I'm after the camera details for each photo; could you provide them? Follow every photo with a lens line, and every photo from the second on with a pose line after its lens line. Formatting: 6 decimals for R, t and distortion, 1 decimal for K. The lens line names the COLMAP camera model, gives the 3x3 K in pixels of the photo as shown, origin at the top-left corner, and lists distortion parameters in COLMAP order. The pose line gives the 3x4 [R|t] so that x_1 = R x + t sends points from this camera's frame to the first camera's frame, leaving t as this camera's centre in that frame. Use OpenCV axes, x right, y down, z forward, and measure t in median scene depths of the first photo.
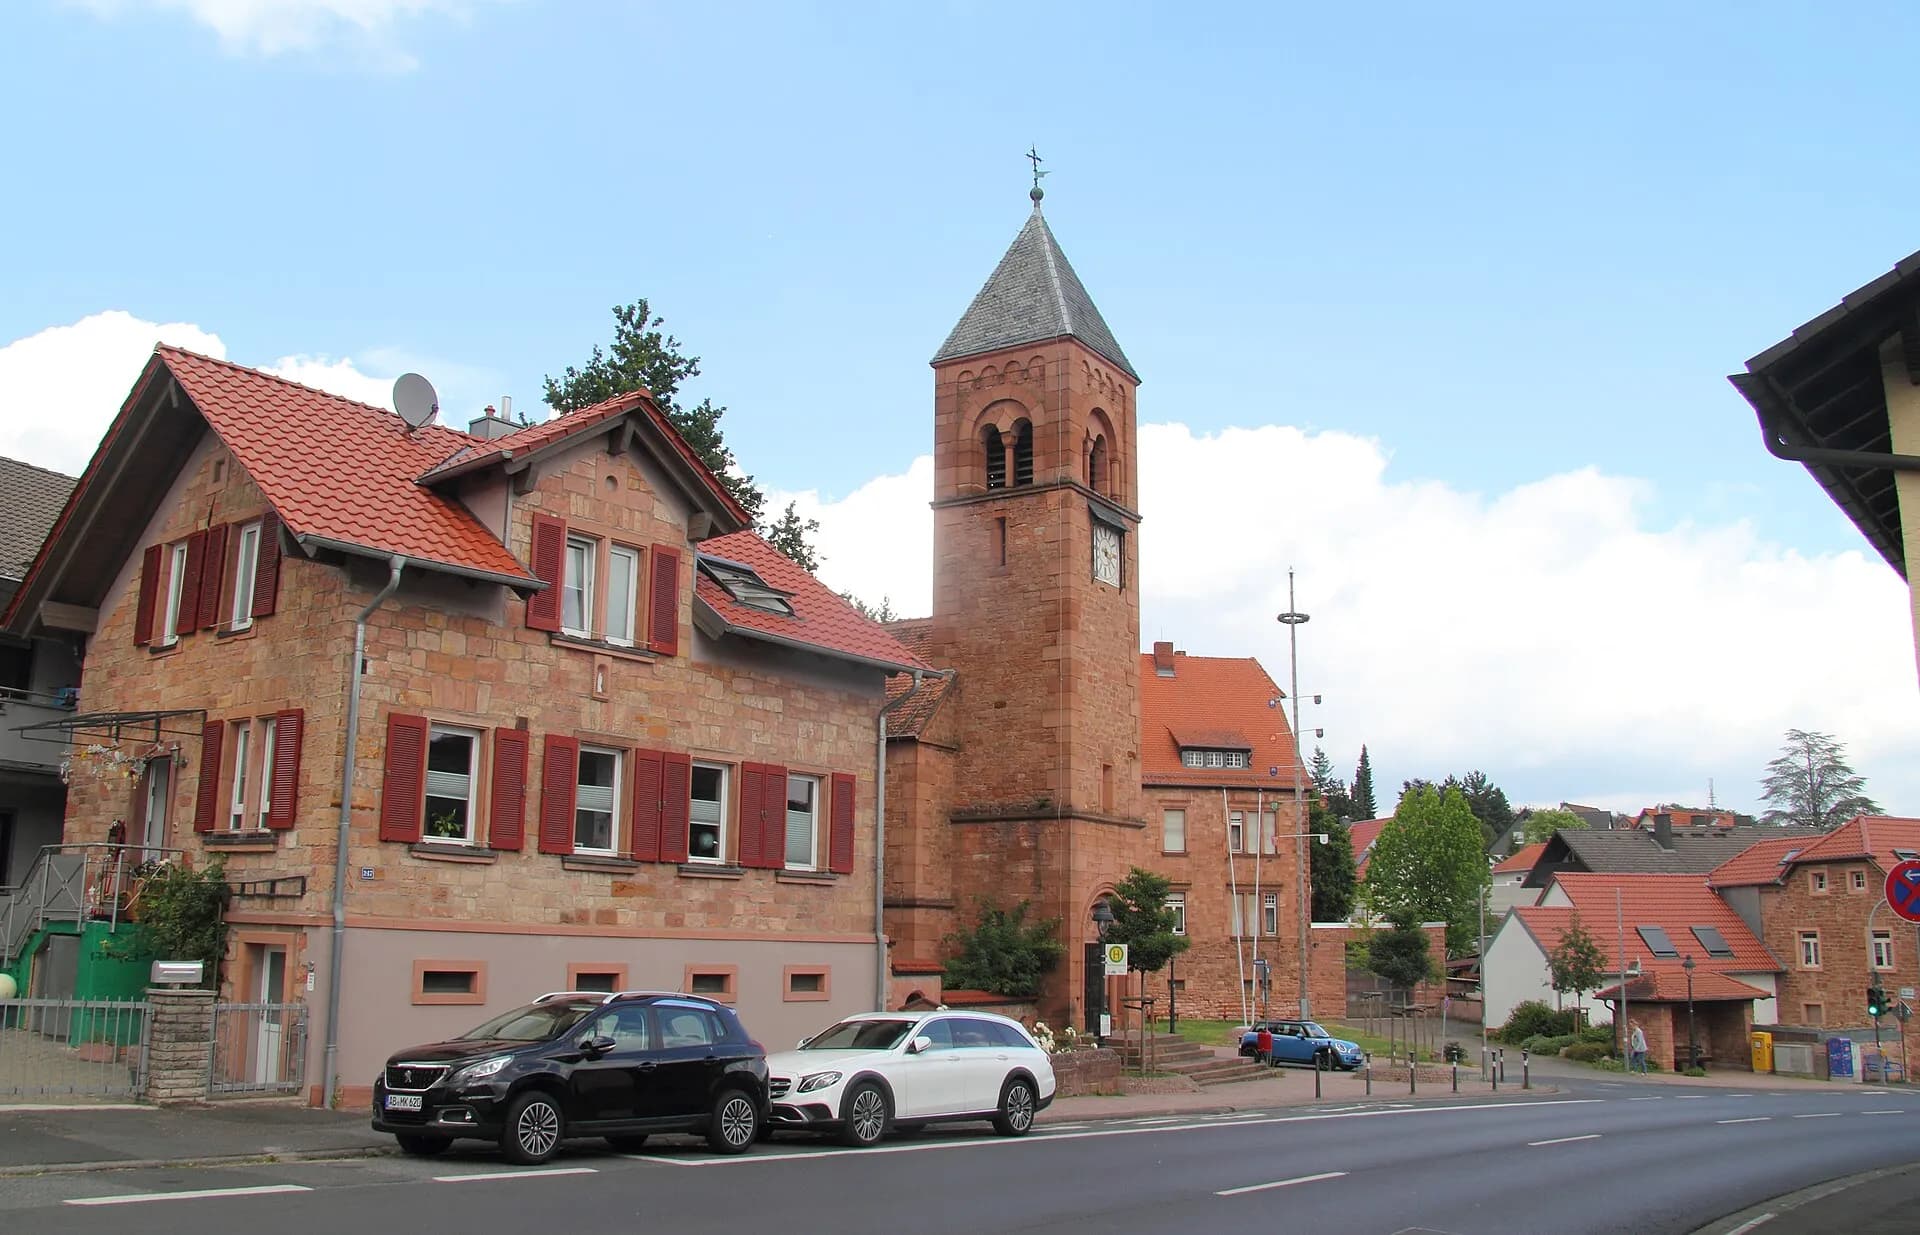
lens RADIAL K [[1613.4, 0, 946.8], [0, 1613.4, 605.5], [0, 0, 1]] dist [-0.177278, -0.004615]
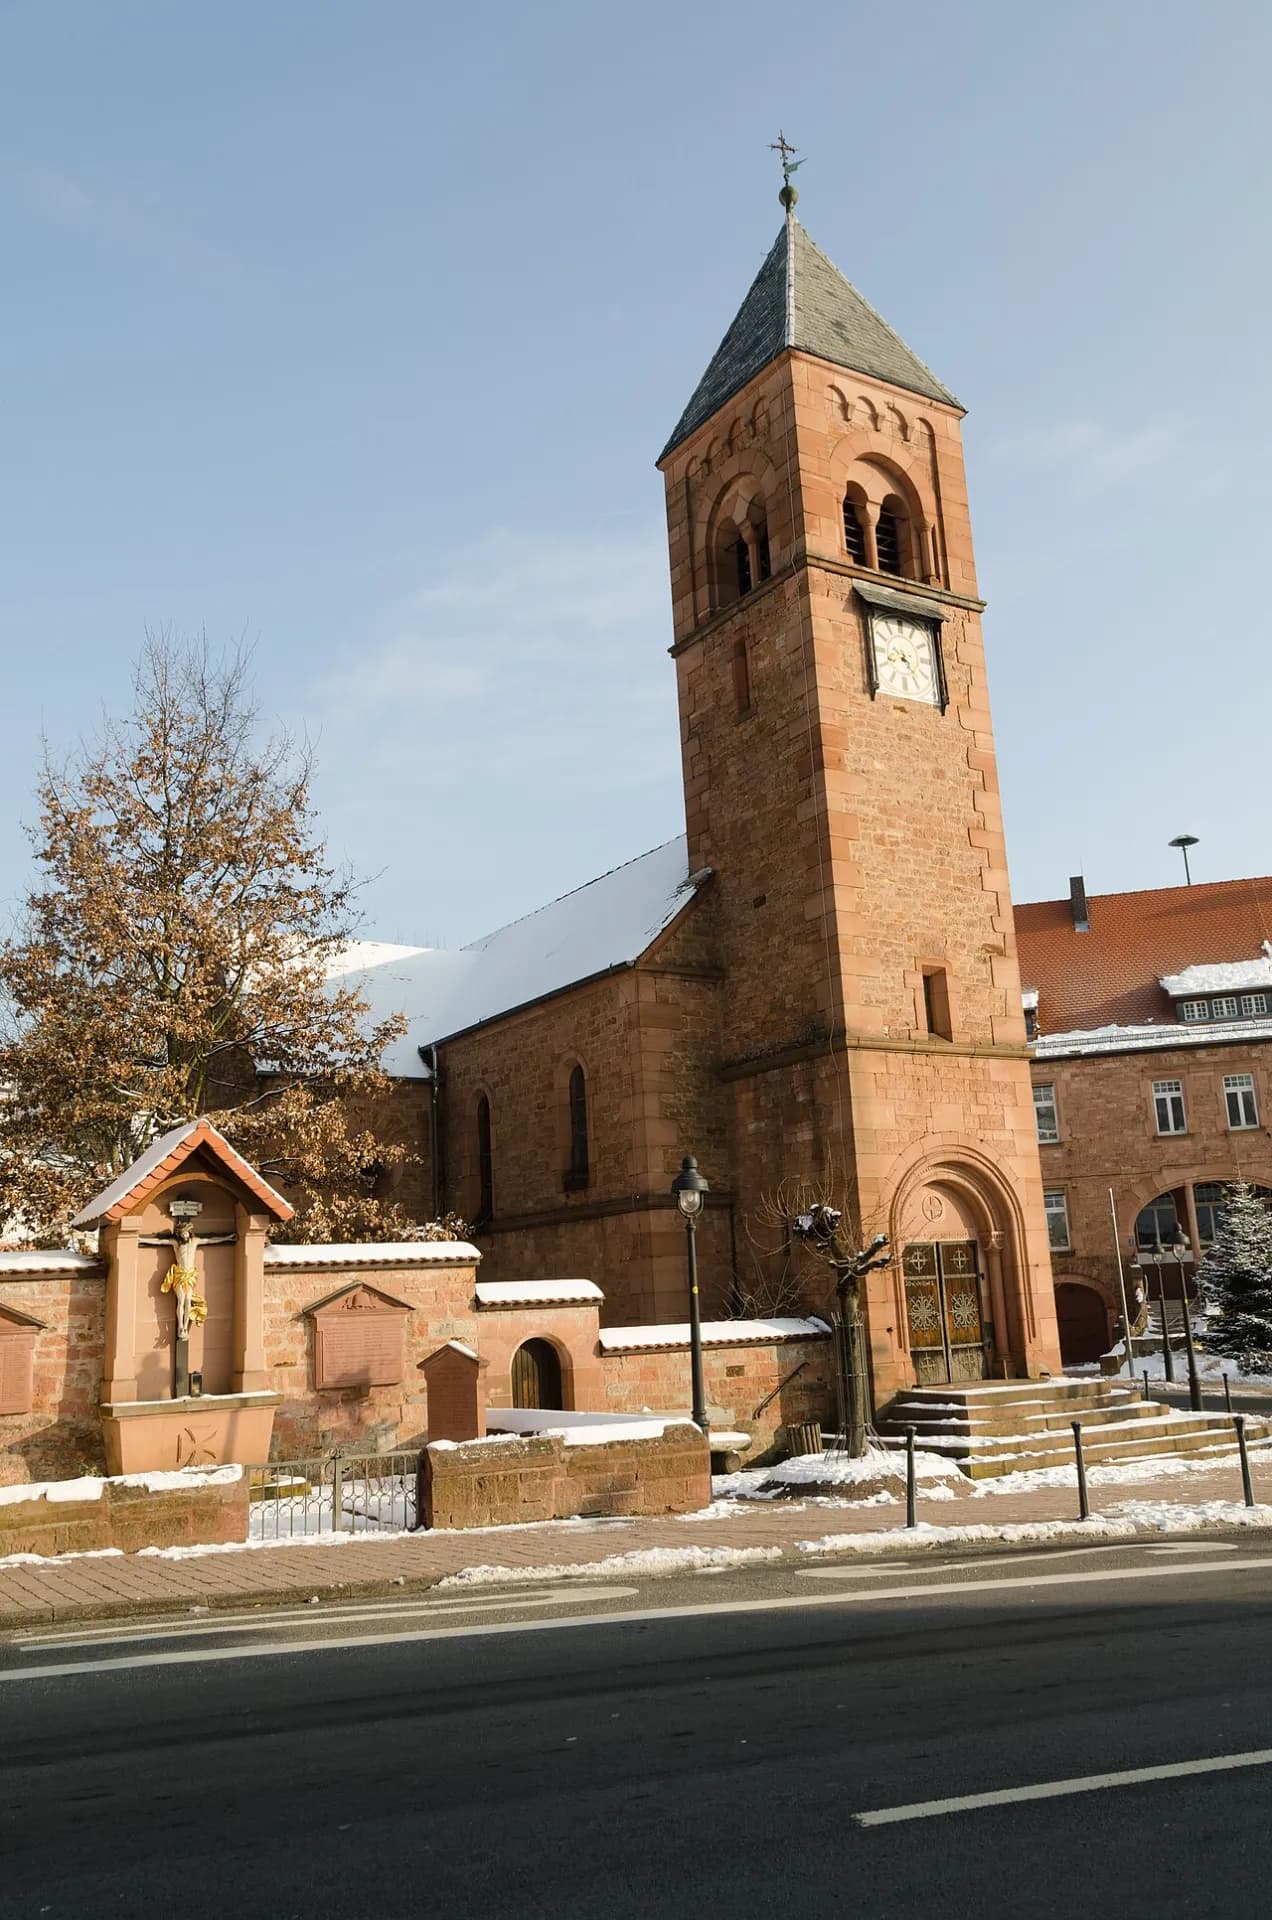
lens RADIAL K [[1546.6, 0, 649.7], [0, 1546.6, 965.6], [0, 0, 1]] dist [0.000677, 0.009565]
pose [[0.907224, -0.153136, -0.391784, 0.233451], [0.151590, 0.987821, -0.035084, 0.099941], [0.392385, -0.027562, 0.919388, 0.362924]]
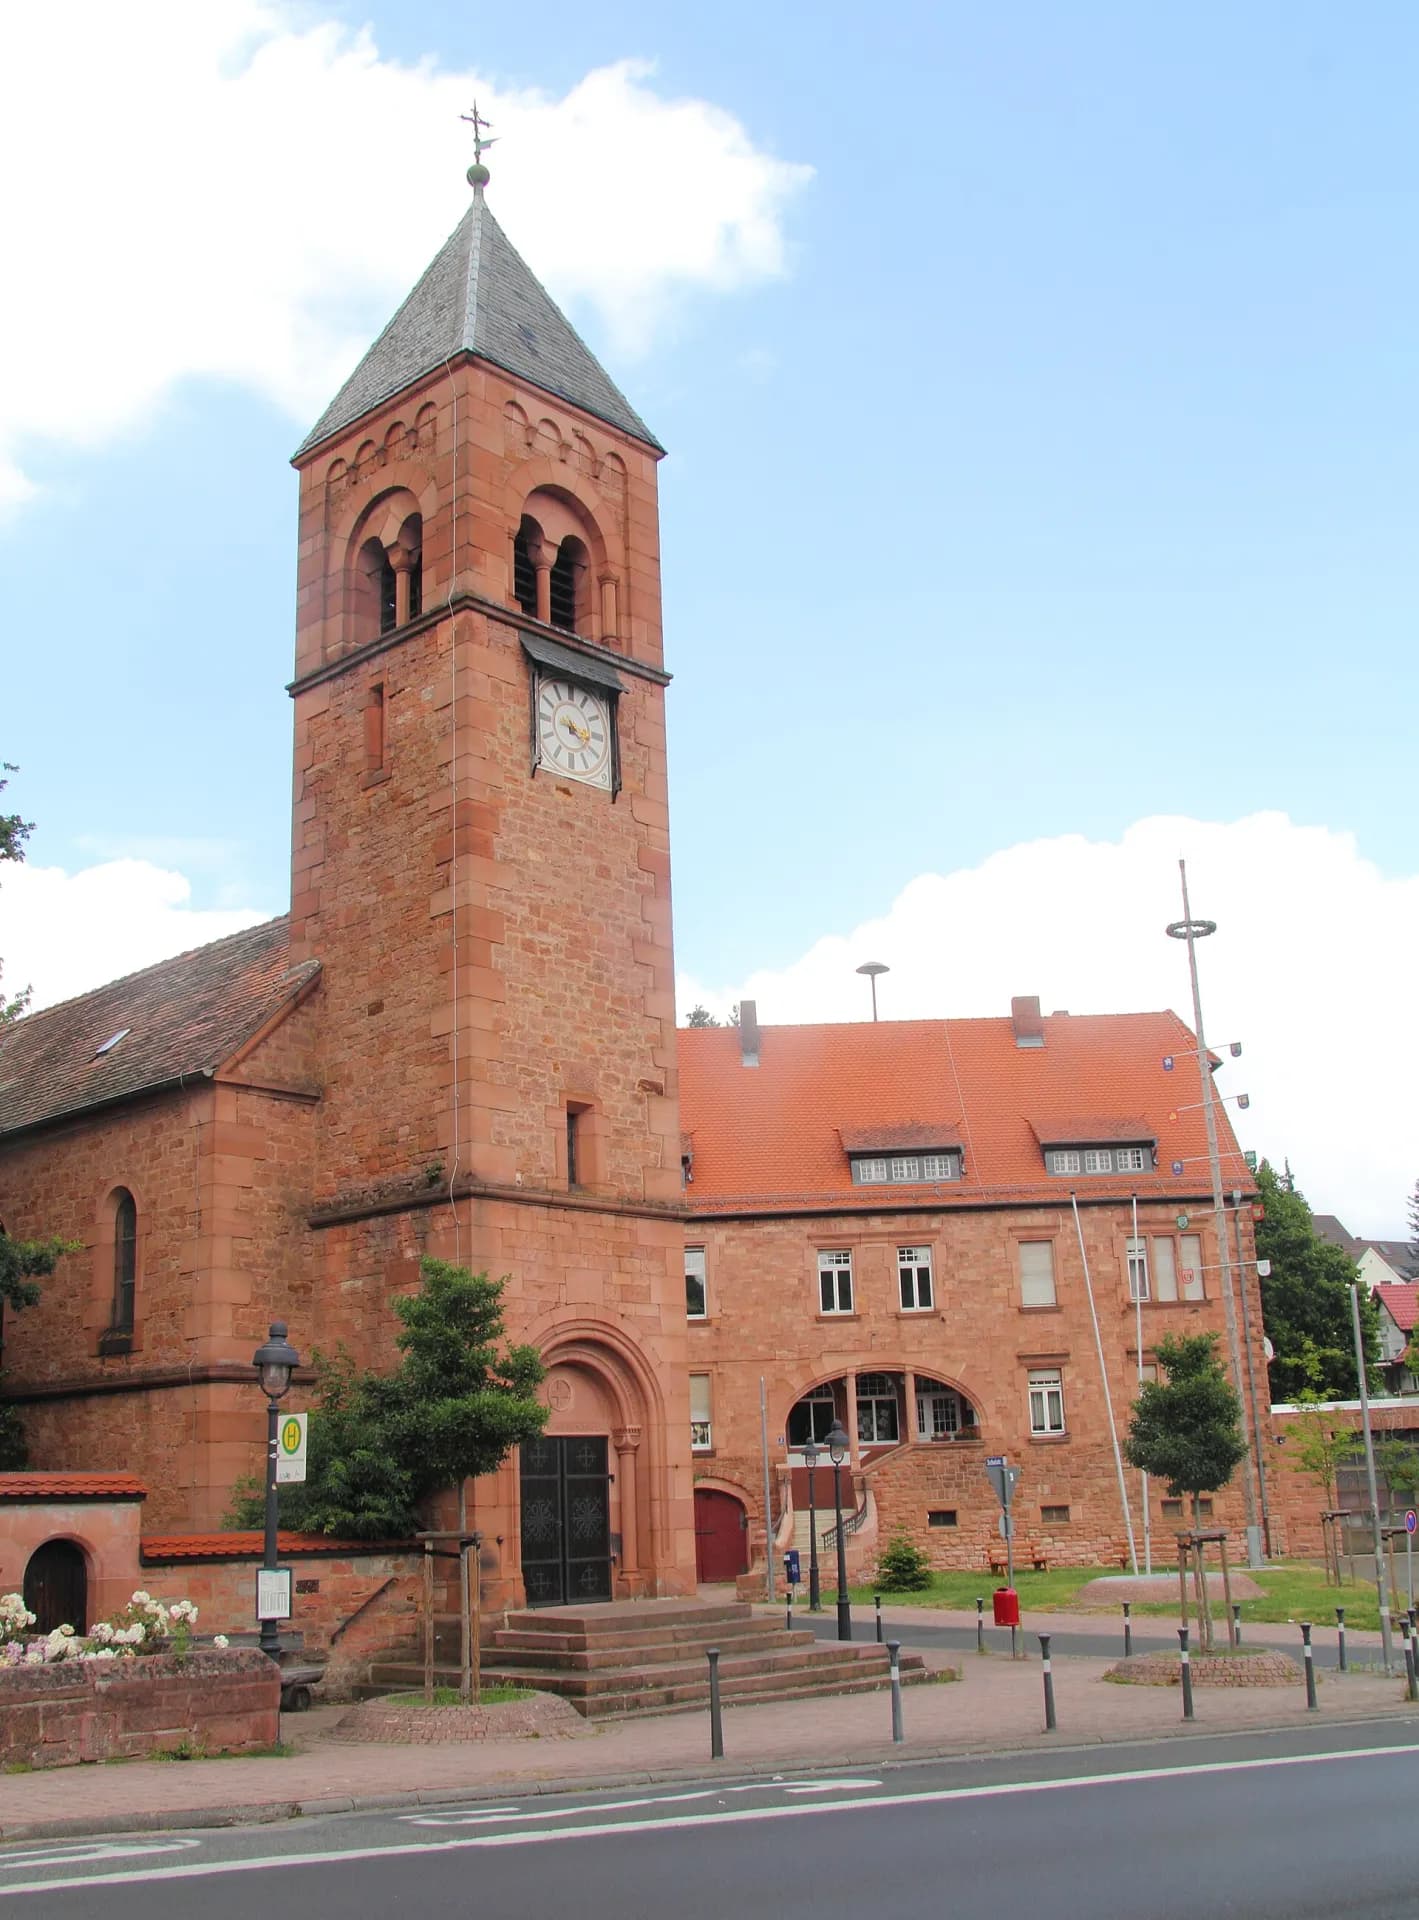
lens RADIAL K [[1946.9, 0, 697.7], [0, 1946.9, 997.1], [0, 0, 1]] dist [-0.094390, 0.000000]
pose [[0.984107, -0.092338, -0.151680, 0.233451], [0.085842, 0.995111, -0.048846, 0.095760], [0.155449, 0.035049, 0.987222, 0.343623]]
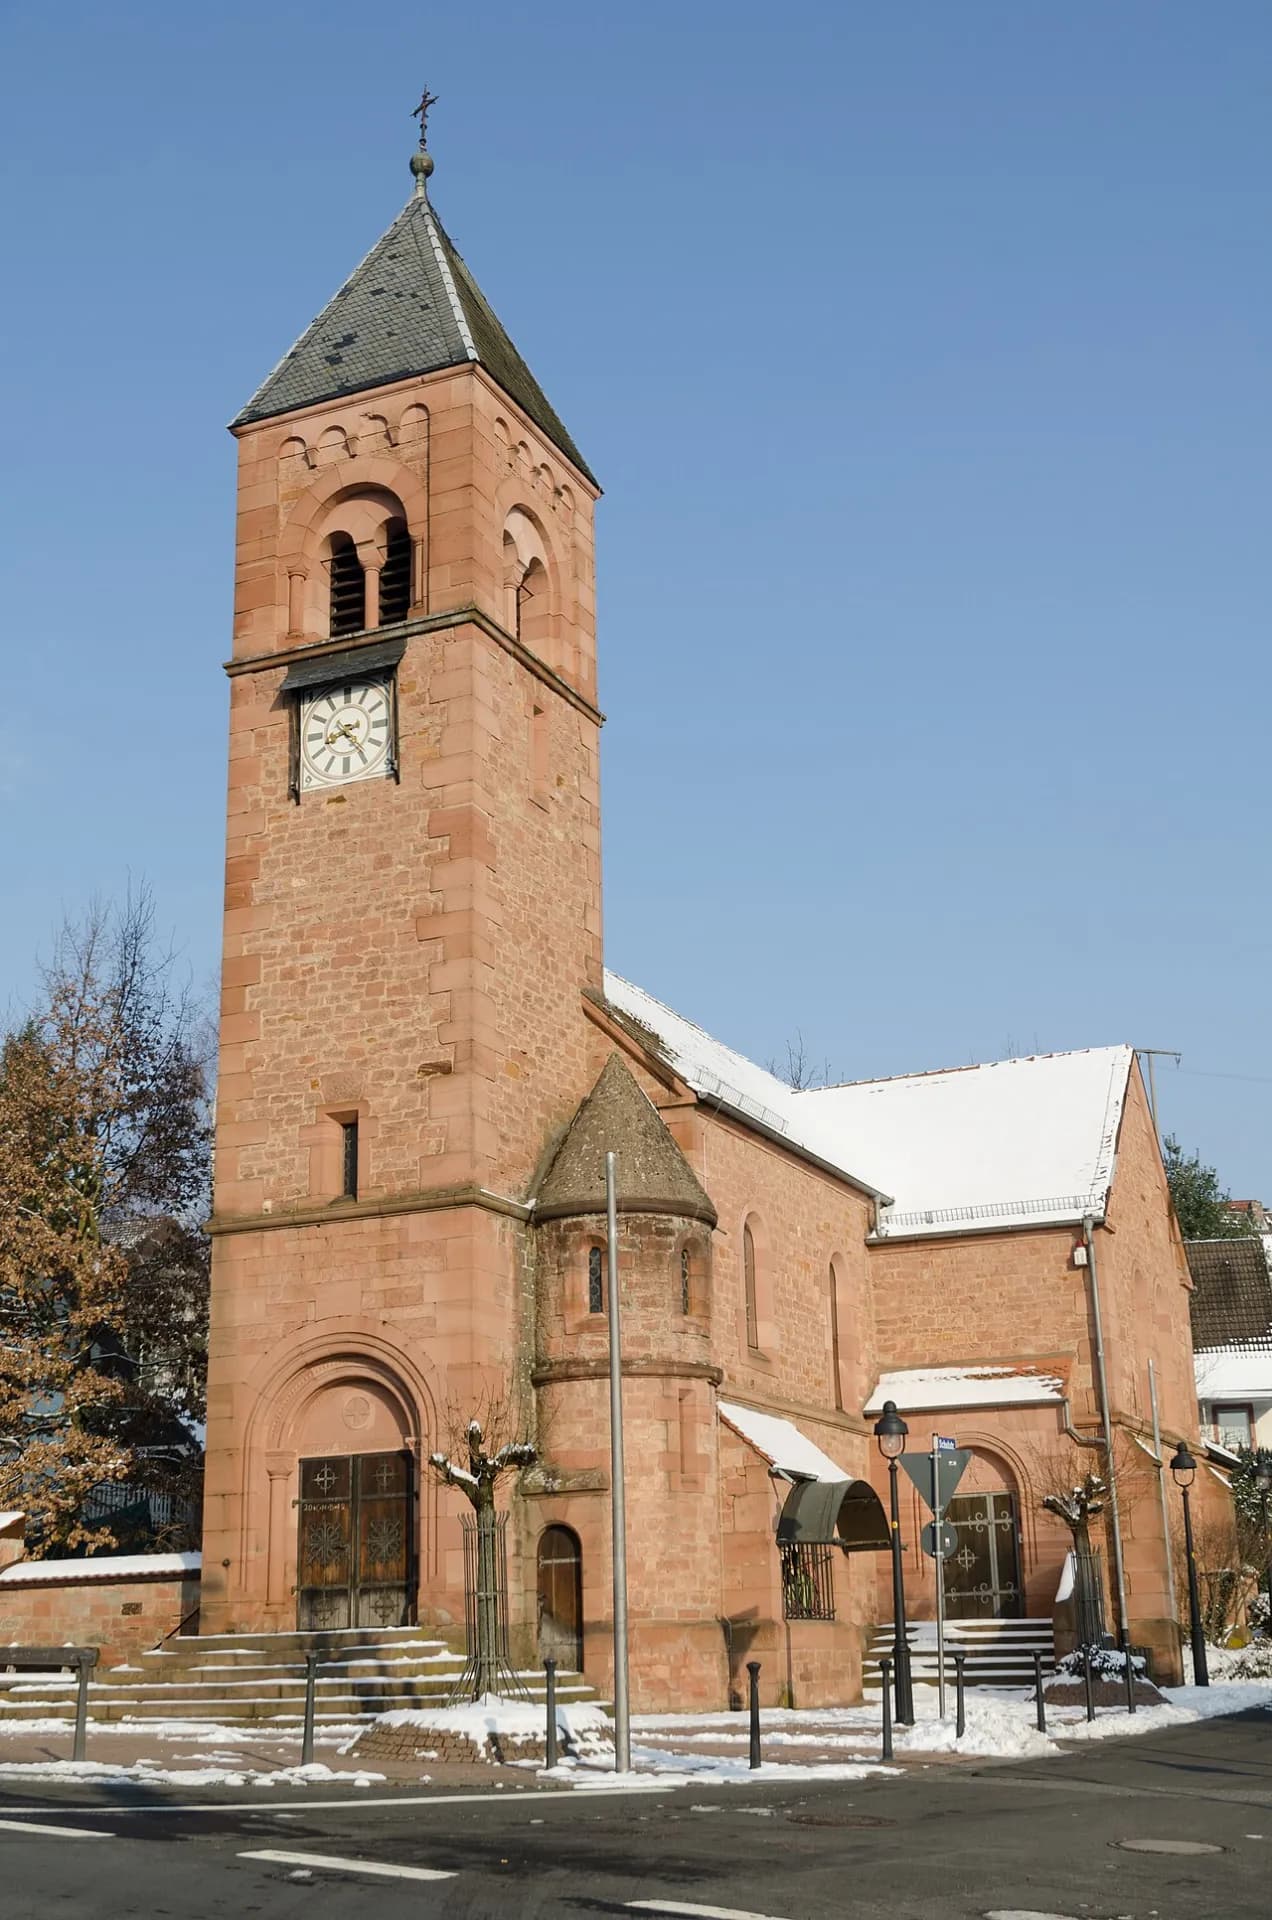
lens RADIAL K [[2304.8, 0, 628.5], [0, 2304.8, 958.1], [0, 0, 1]] dist [0.037866, 0.000000]
pose [[0.132501, -0.310888, -0.941165, 0.816202], [0.233615, 0.932582, -0.275163, 0.273810], [0.963259, -0.183411, 0.196196, 0.918415]]
